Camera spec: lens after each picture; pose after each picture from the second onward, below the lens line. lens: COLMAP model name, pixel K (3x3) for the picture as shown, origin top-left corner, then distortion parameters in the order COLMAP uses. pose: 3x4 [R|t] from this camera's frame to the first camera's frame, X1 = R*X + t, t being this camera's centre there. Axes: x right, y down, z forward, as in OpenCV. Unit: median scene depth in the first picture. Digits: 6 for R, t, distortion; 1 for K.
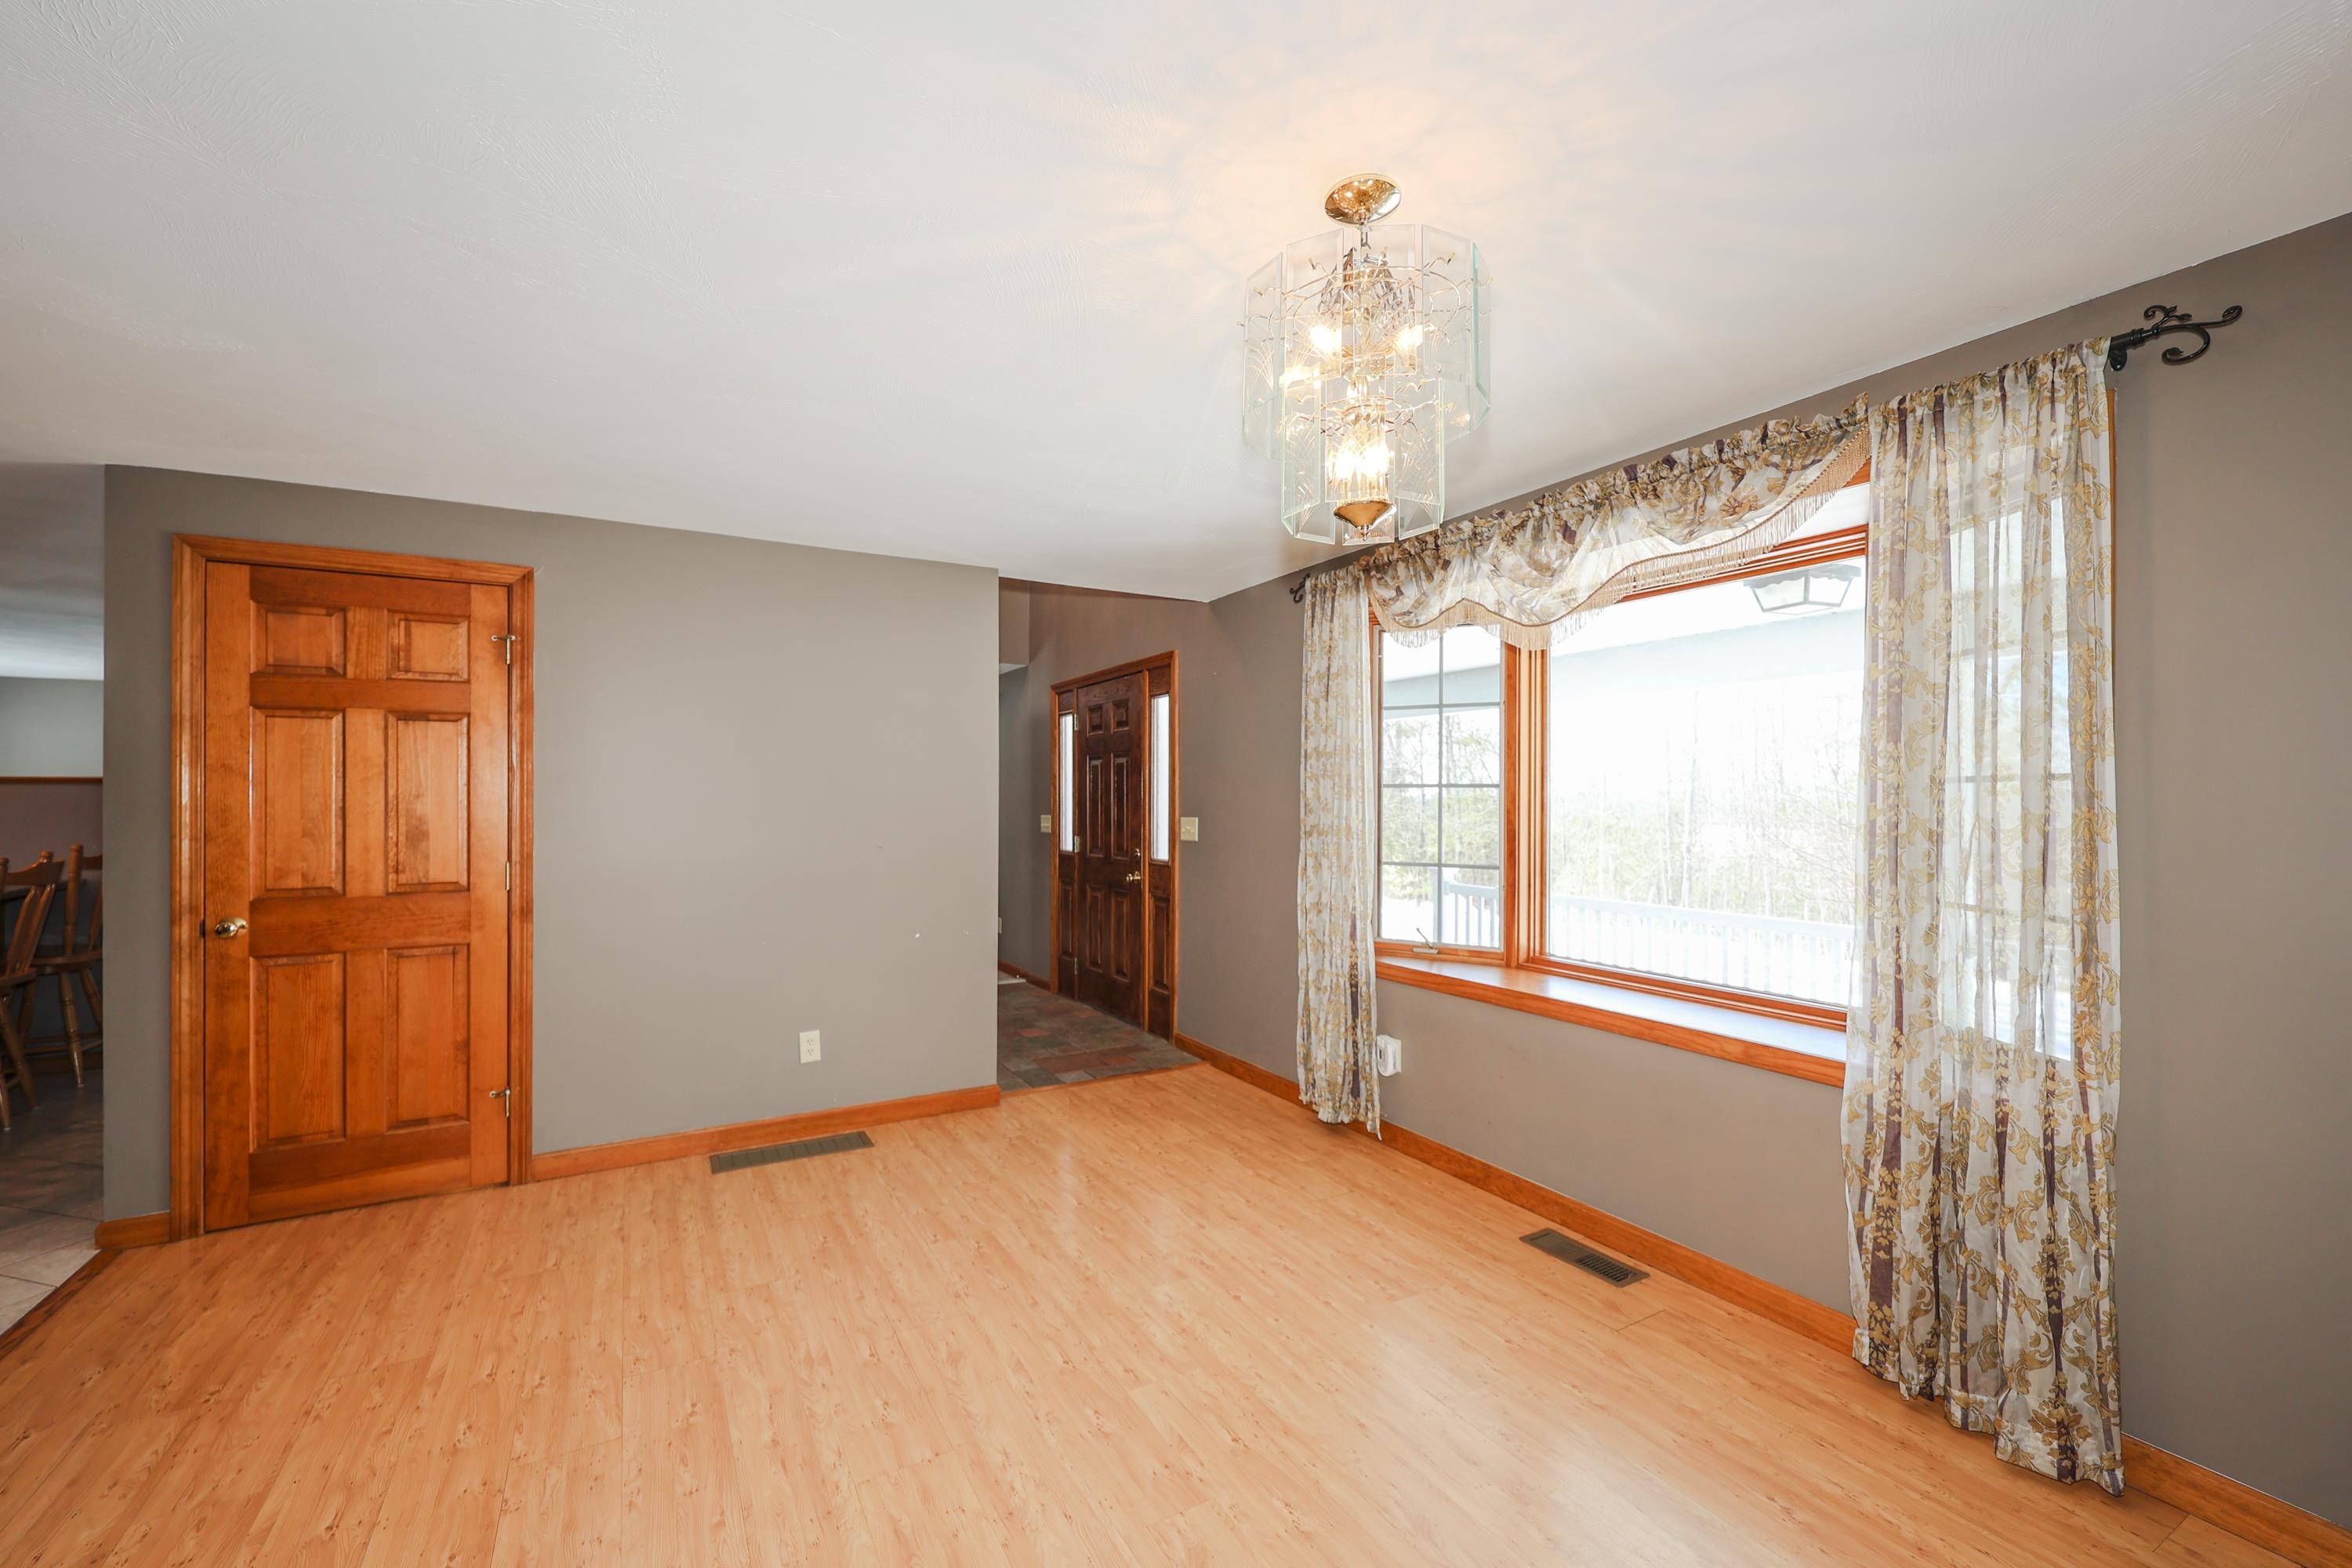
lens RADIAL K [[966.7, 0, 1171.5], [0, 966.7, 799.7], [0, 0, 1]] dist [0.000675, 0.000080]
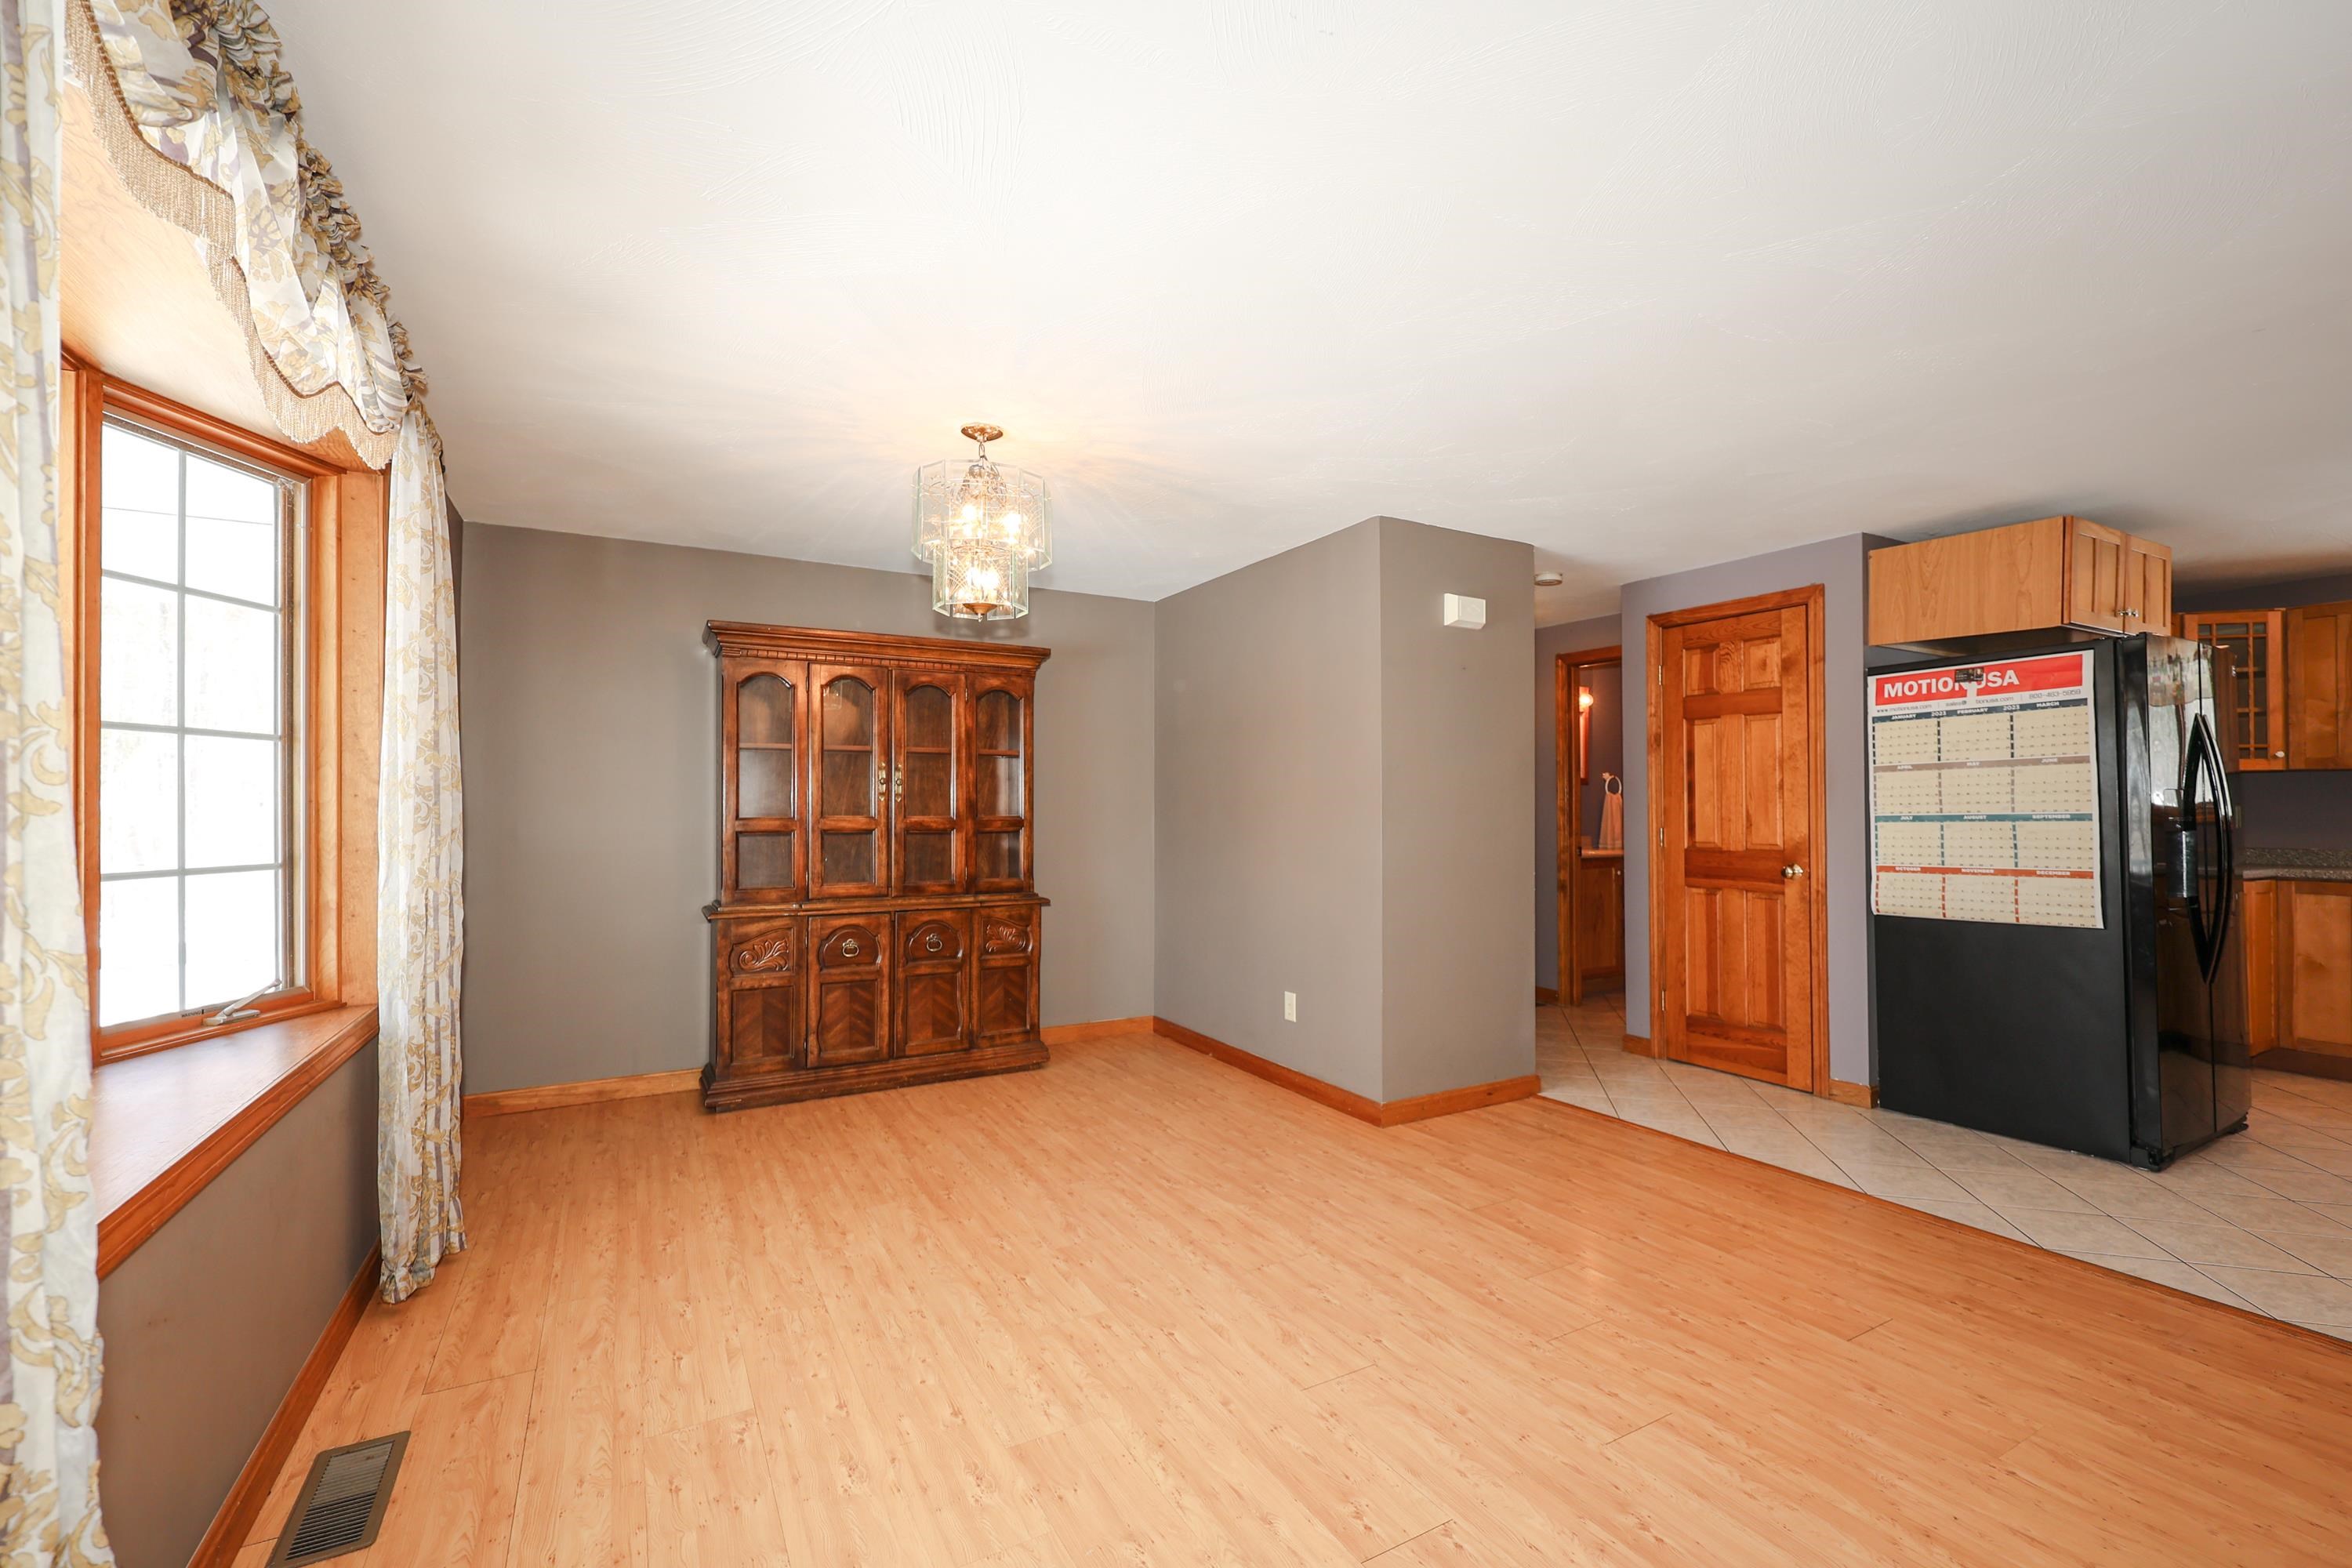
lens RADIAL K [[966.7, 0, 1171.5], [0, 966.7, 799.7], [0, 0, 1]] dist [0.000675, 0.000080]
pose [[-0.999968, 0.004854, 0.006305, -0.112865], [0.004790, 0.999937, -0.010137, 0.055400], [-0.006354, -0.010107, -0.999929, 1.875126]]
